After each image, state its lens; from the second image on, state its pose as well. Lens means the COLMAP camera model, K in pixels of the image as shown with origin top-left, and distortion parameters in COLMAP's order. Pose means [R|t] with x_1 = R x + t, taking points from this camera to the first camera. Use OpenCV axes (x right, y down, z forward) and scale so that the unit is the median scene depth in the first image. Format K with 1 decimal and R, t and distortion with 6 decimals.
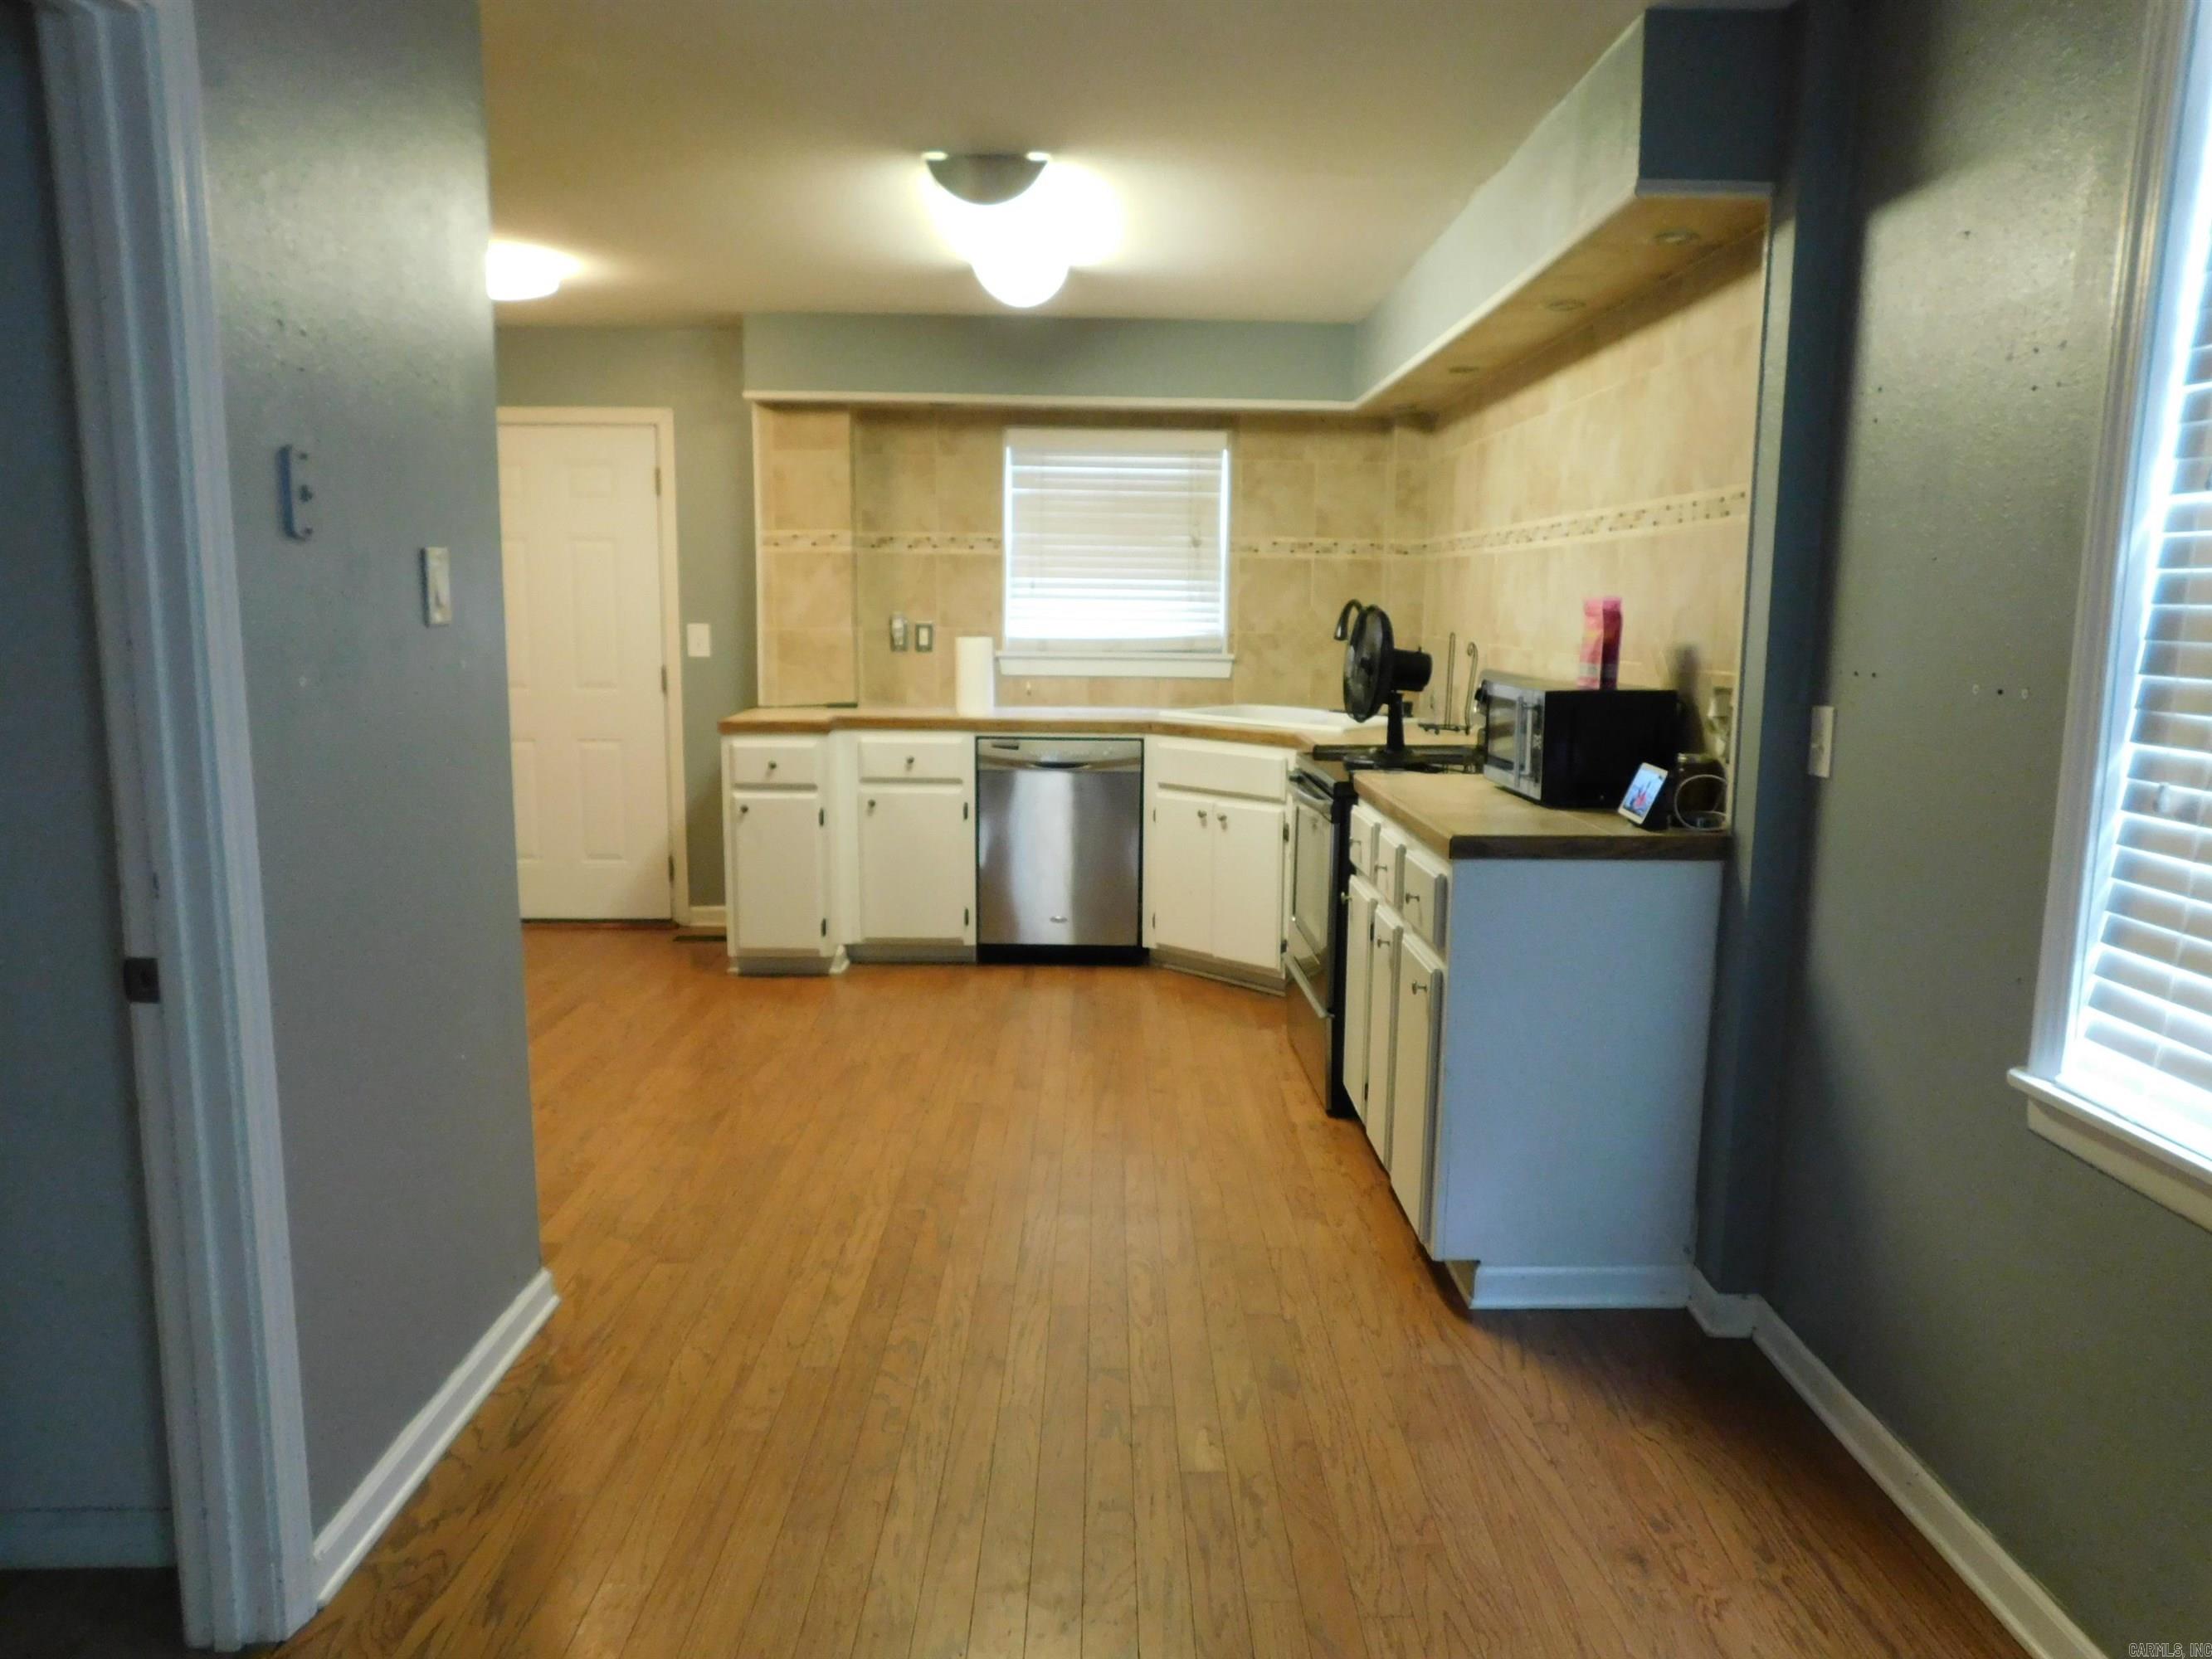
lens RADIAL K [[1465.0, 0, 1106.0], [0, 1465.0, 829.5], [0, 0, 1]] dist [-0.072131, 0.059795]
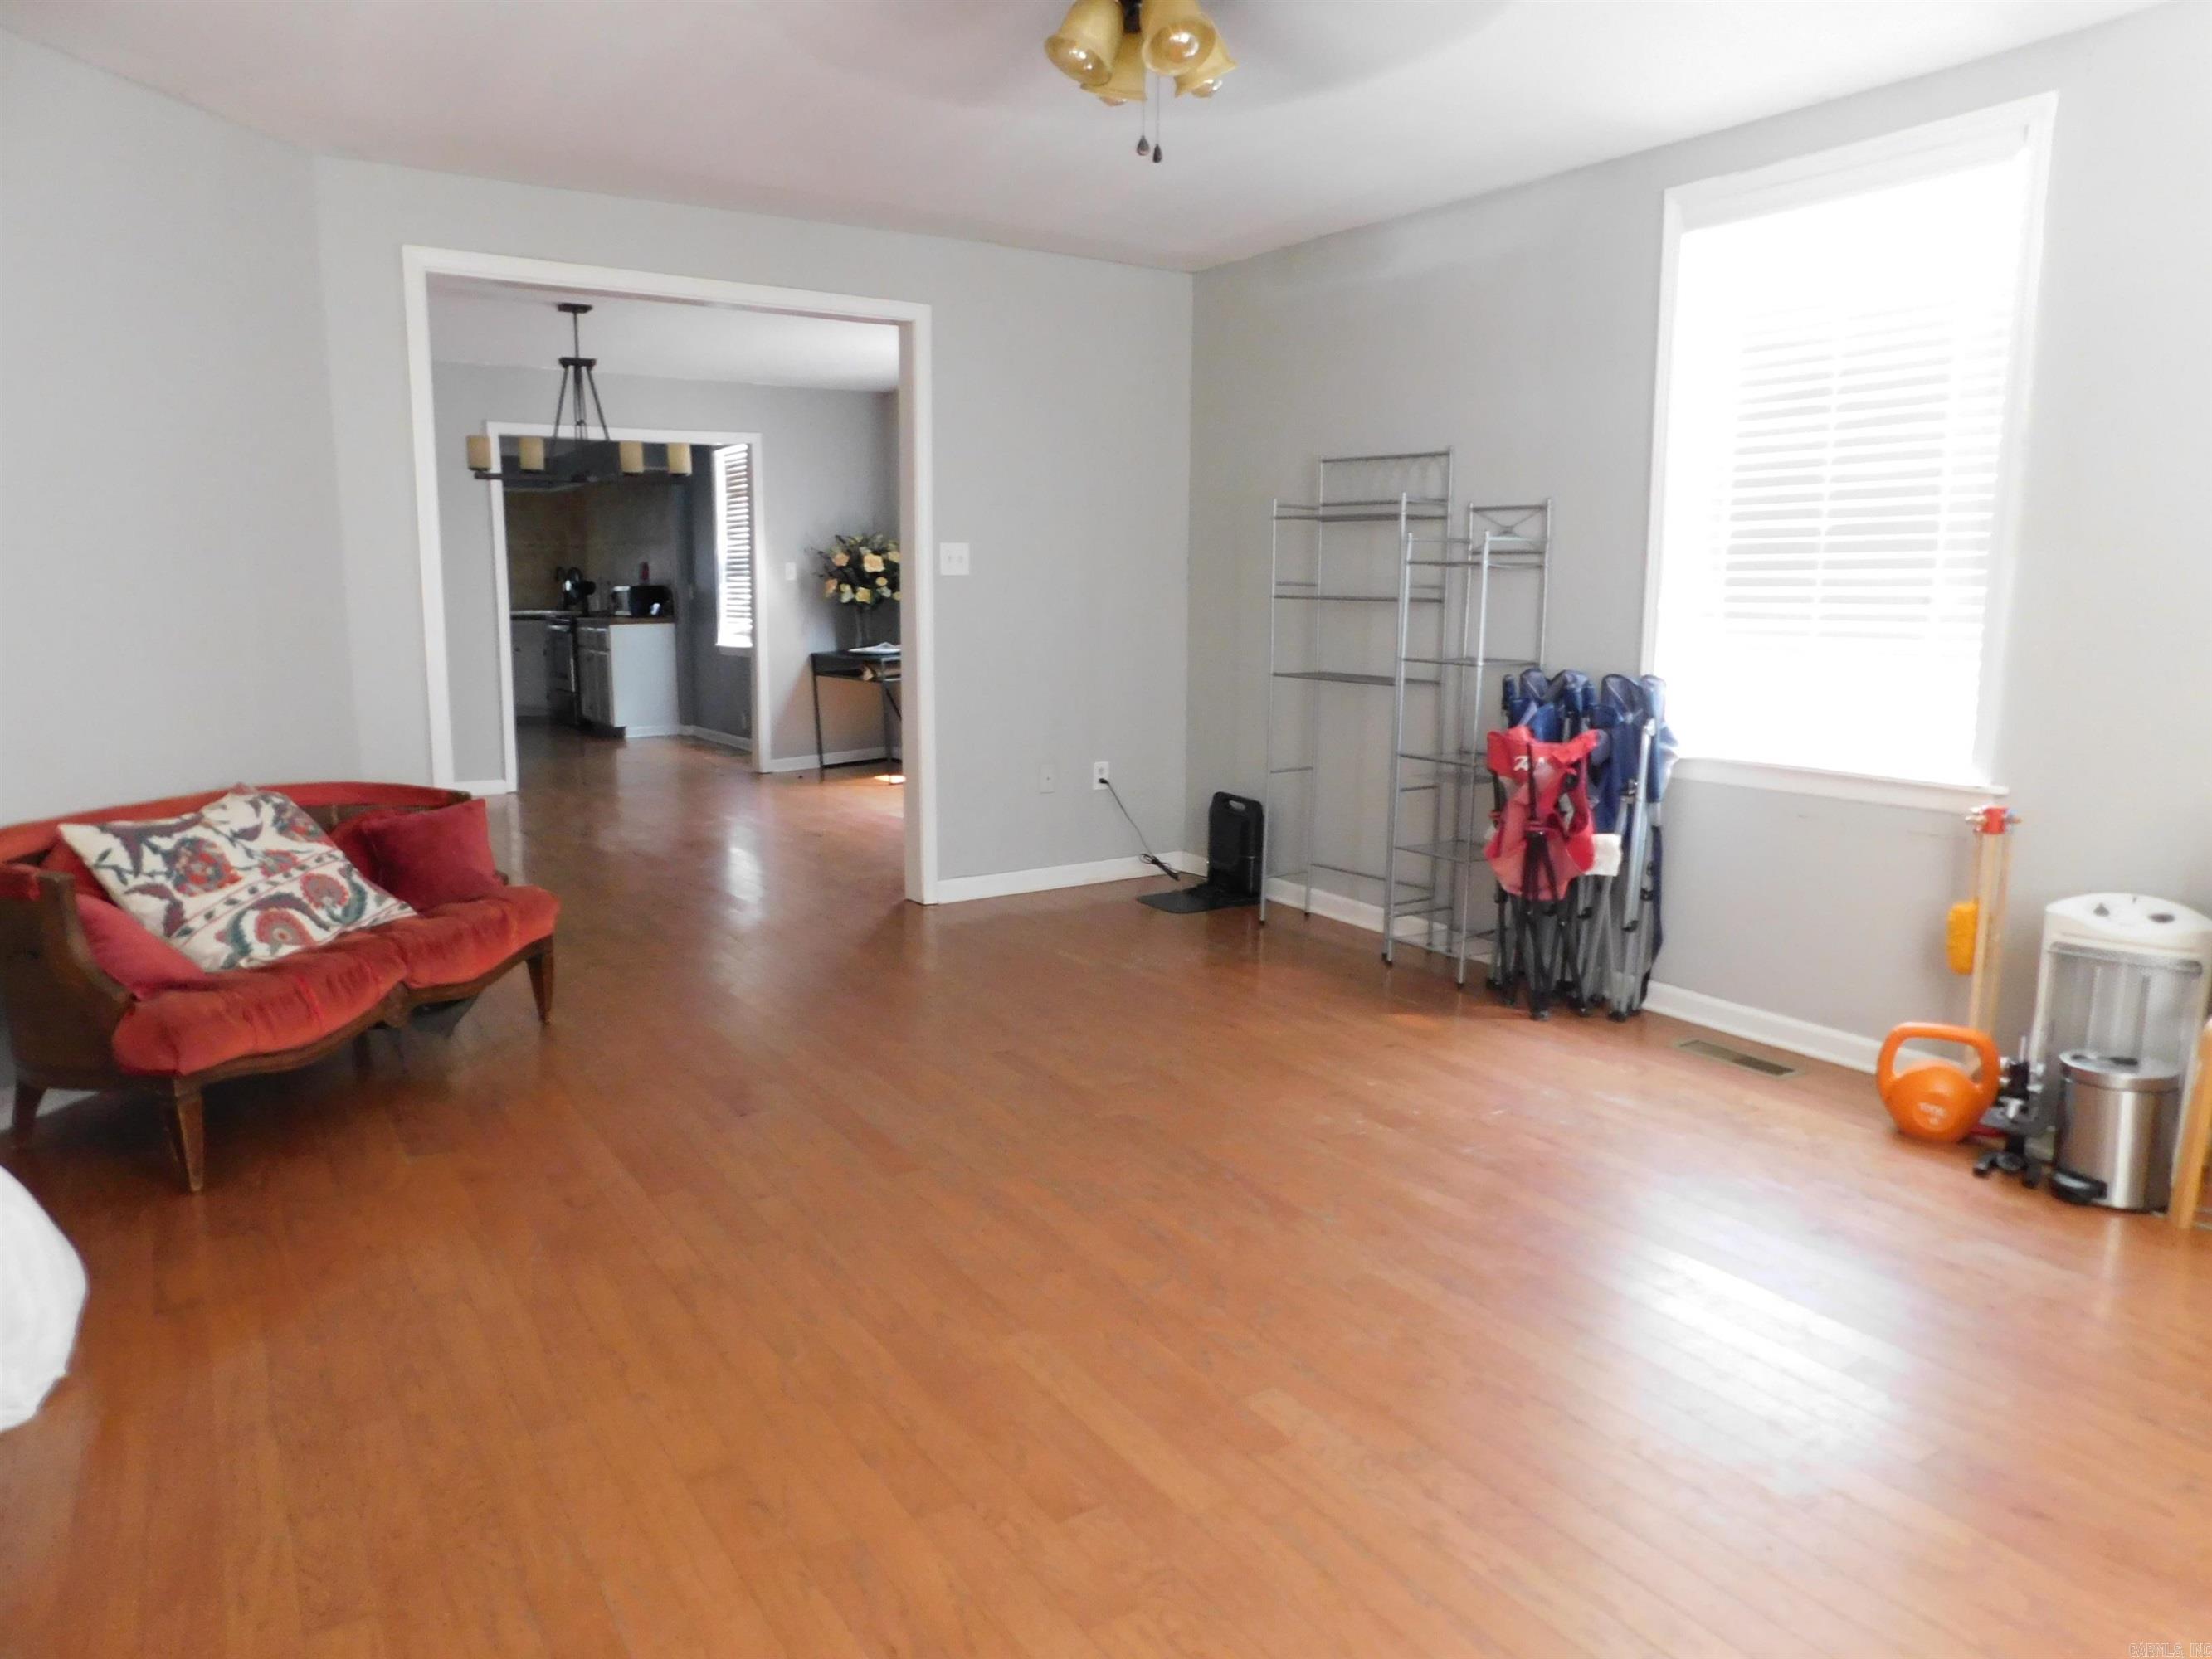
lens RADIAL K [[1465.0, 0, 1106.0], [0, 1465.0, 829.5], [0, 0, 1]] dist [-0.072131, 0.059795]
pose [[0.837754, -0.102021, 0.536433, -0.416731], [0.096825, 0.994578, 0.037941, 0.283760], [-0.537396, 0.020155, 0.843089, -1.572605]]
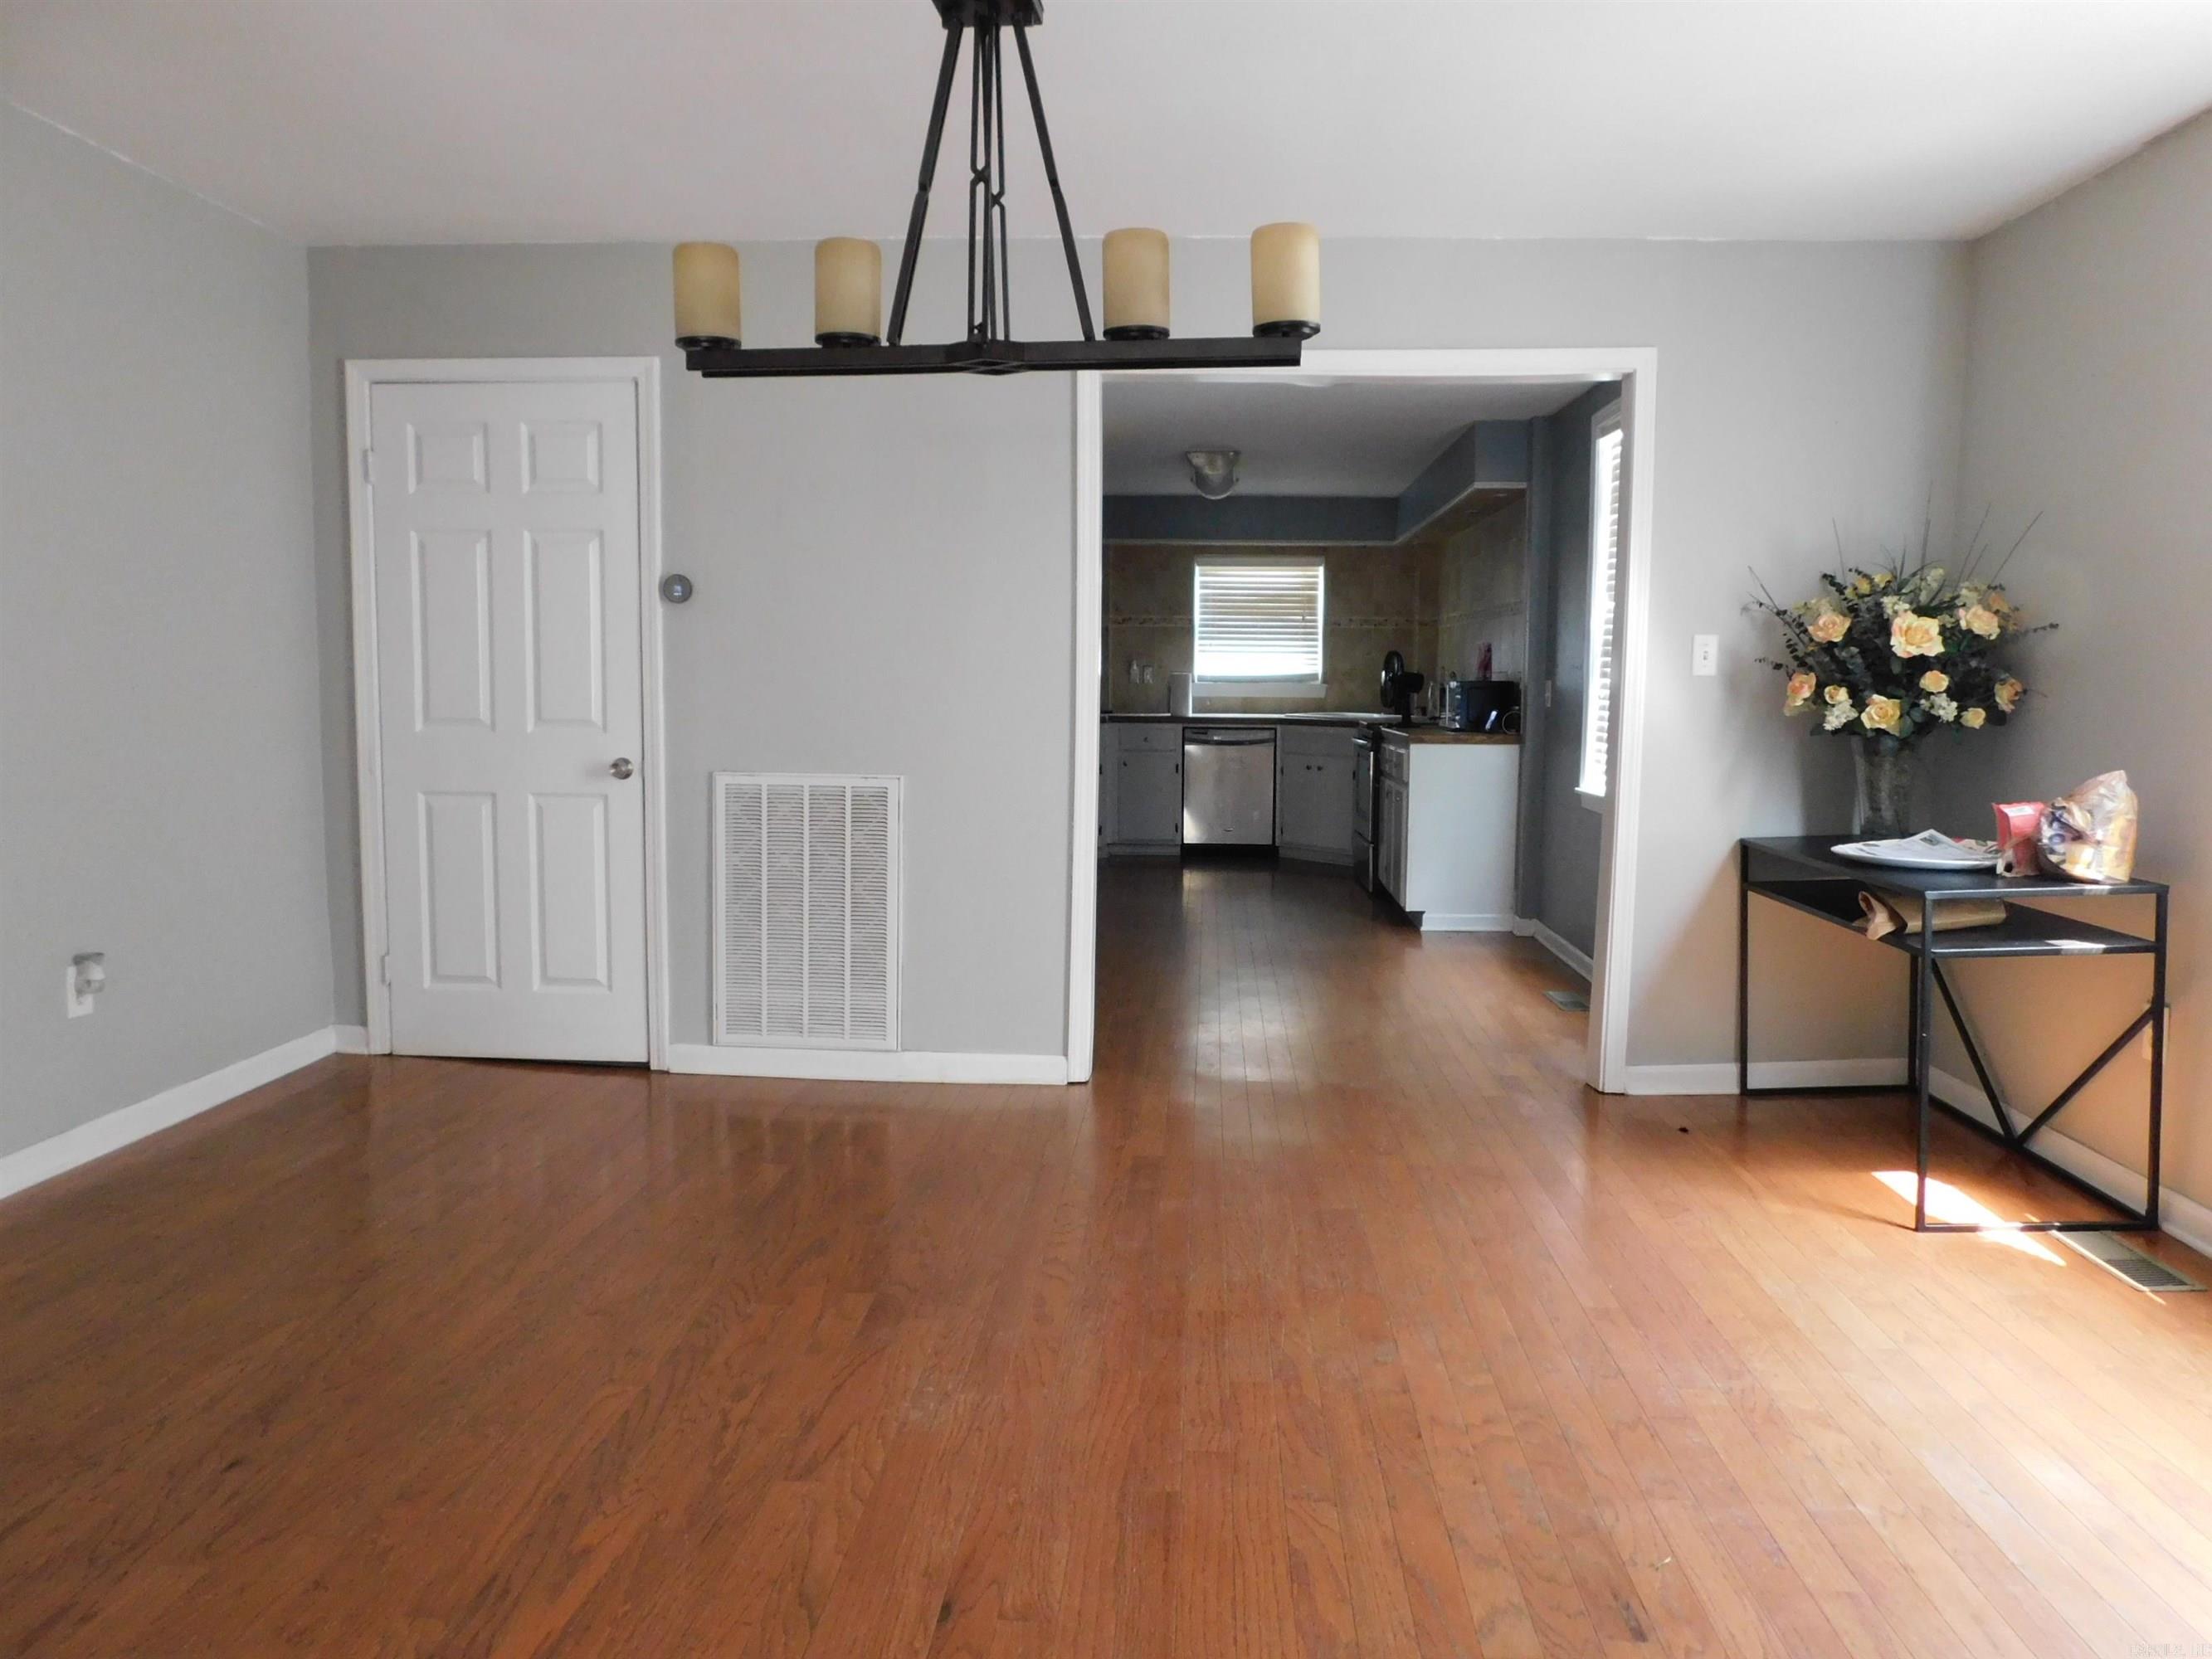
lens RADIAL K [[1465.0, 0, 1106.0], [0, 1465.0, 829.5], [0, 0, 1]] dist [-0.072131, 0.059795]
pose [[0.997859, 0.002869, -0.065344, -0.061494], [-0.006475, 0.998462, -0.055053, 0.153531], [0.065086, 0.055359, 0.996343, -0.753201]]
